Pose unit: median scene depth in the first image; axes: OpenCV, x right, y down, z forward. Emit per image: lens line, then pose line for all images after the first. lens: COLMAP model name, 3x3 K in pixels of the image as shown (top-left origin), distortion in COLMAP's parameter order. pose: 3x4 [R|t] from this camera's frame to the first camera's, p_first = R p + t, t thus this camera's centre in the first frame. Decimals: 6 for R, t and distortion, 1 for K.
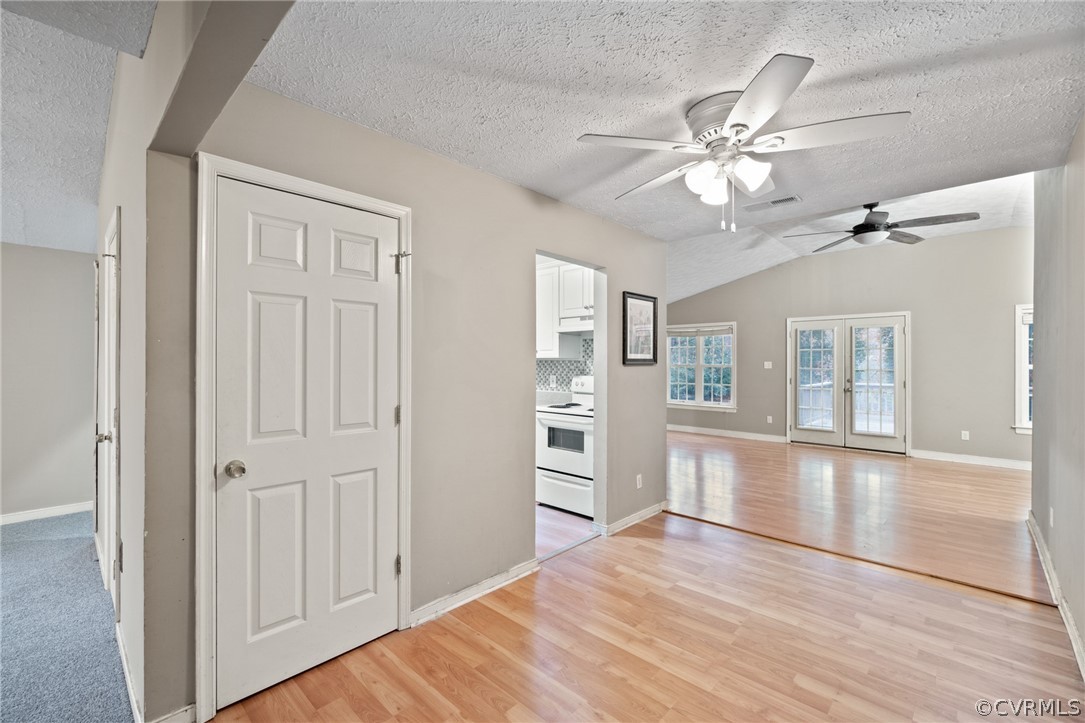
lens RADIAL K [[464.8, 0, 538.7], [0, 464.8, 361.1], [0, 0, 1]] dist [-0.008313, 0.001629]
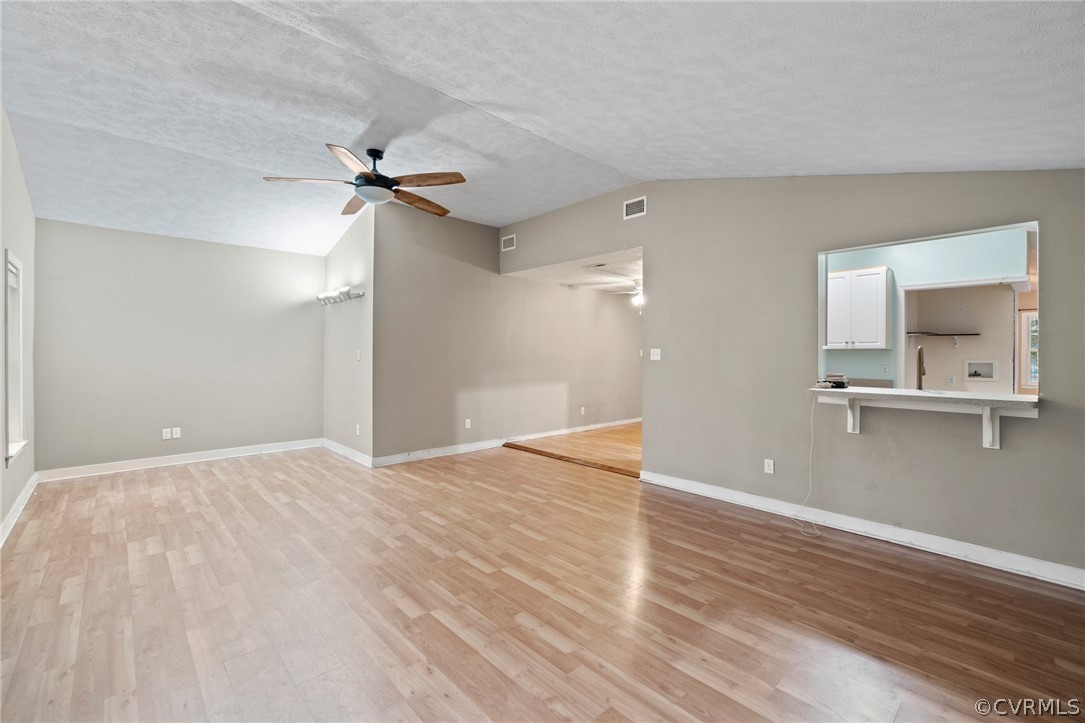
lens RADIAL K [[464.8, 0, 538.3], [0, 464.8, 358.4], [0, 0, 1]] dist [-0.008313, 0.001629]
pose [[-0.997650, -0.004648, 0.068351, 0.491936], [-0.004067, 0.999954, 0.008636, 0.014643], [-0.068388, 0.008338, -0.997624, 2.344318]]
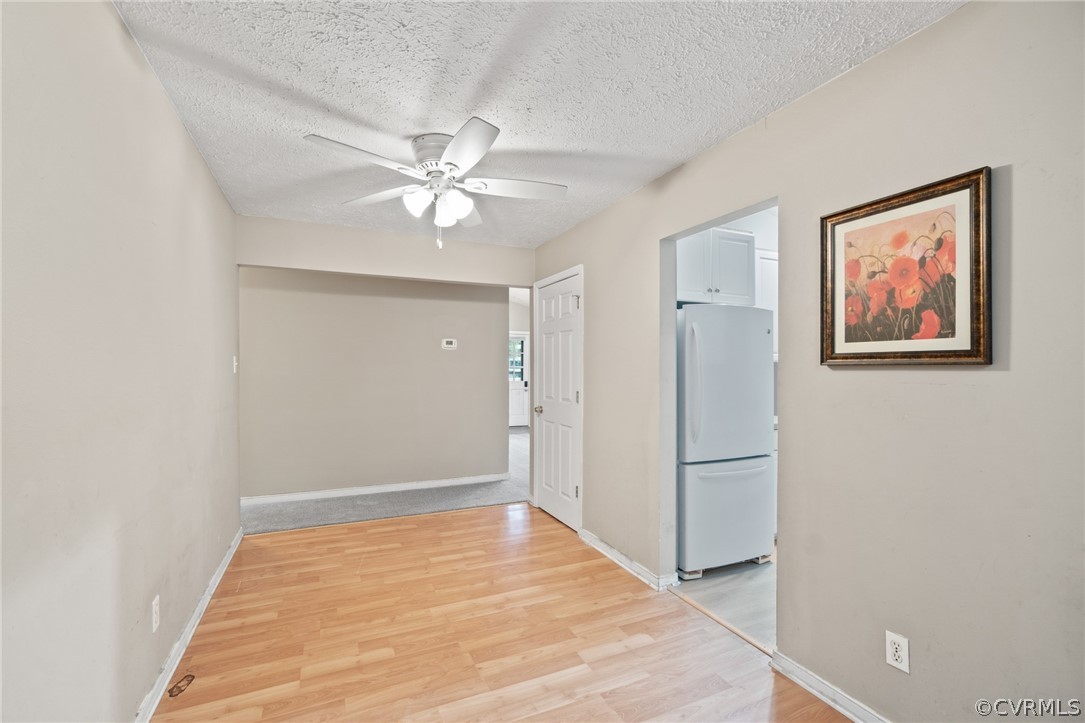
lens RADIAL K [[464.8, 0, 530.9], [0, 464.8, 368.0], [0, 0, 1]] dist [-0.008313, 0.001629]
pose [[-0.387065, -0.001492, -0.922051, 0.717948], [-0.000485, 0.999999, -0.001415, 0.009883], [0.922052, -0.000101, -0.387066, 0.860001]]
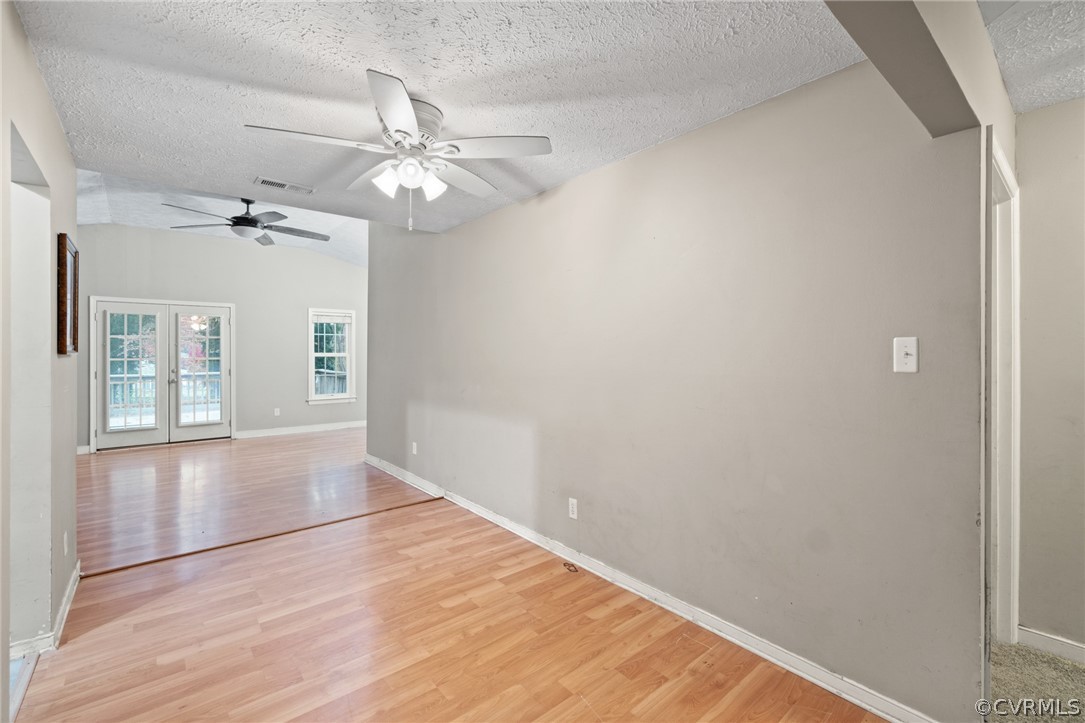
lens RADIAL K [[464.8, 0, 538.2], [0, 464.8, 353.4], [0, 0, 1]] dist [-0.008313, 0.001629]
pose [[0.112366, -0.004556, 0.993656, -0.325101], [-0.002626, 0.999985, 0.004882, 0.000534], [-0.993663, -0.003158, 0.112352, 0.302227]]
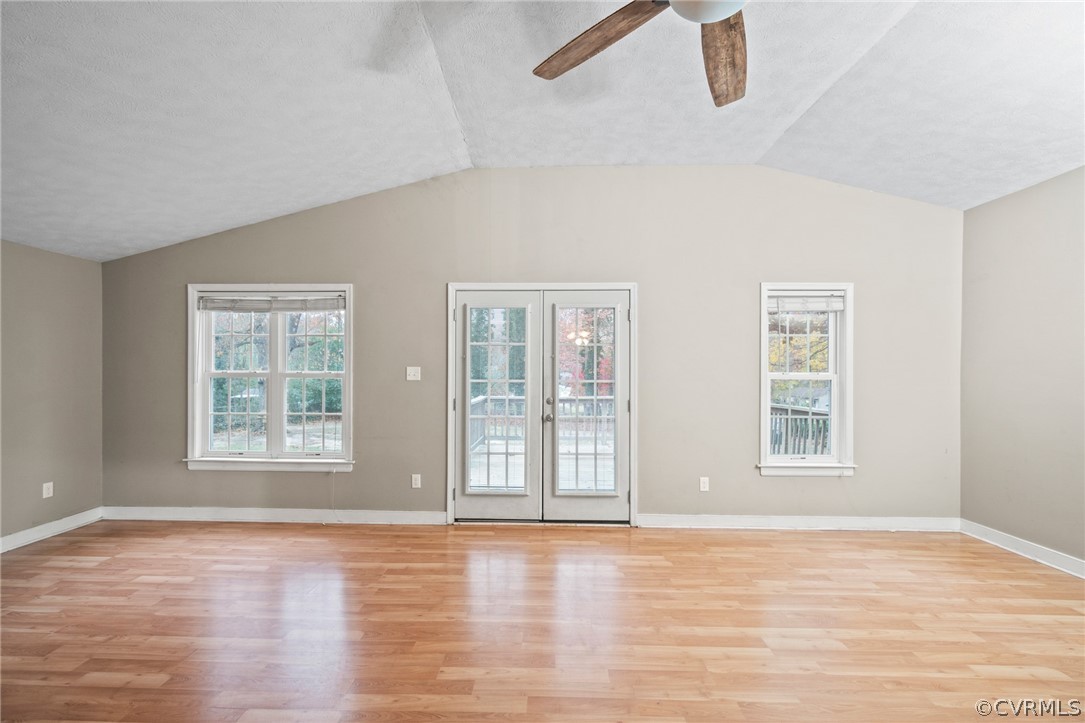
lens RADIAL K [[464.8, 0, 533.1], [0, 464.8, 374.0], [0, 0, 1]] dist [-0.008313, 0.001629]
pose [[0.746658, -0.001953, 0.665205, 0.522177], [-0.004076, 0.999963, 0.007512, 0.009877], [-0.665195, -0.008321, 0.746623, 1.099152]]
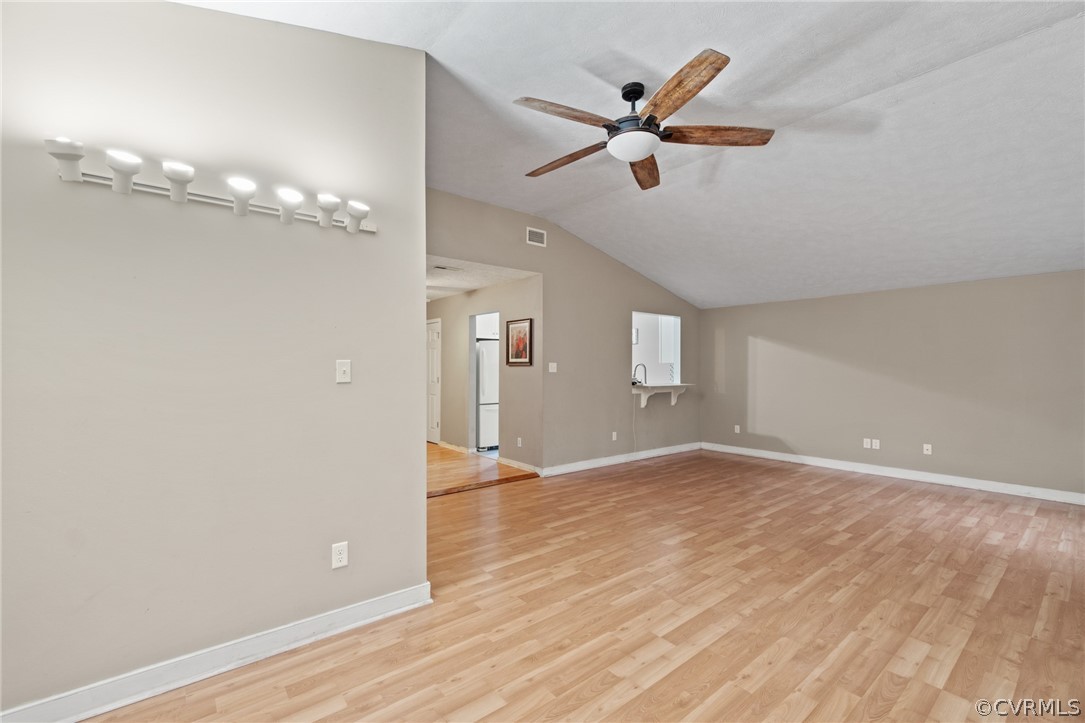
lens RADIAL K [[464.8, 0, 532.0], [0, 464.8, 363.5], [0, 0, 1]] dist [-0.008313, 0.001629]
pose [[-0.138679, -0.009806, -0.990289, 1.715438], [0.000172, 0.999951, -0.009925, 0.016371], [0.990337, -0.001547, -0.138670, 1.250760]]
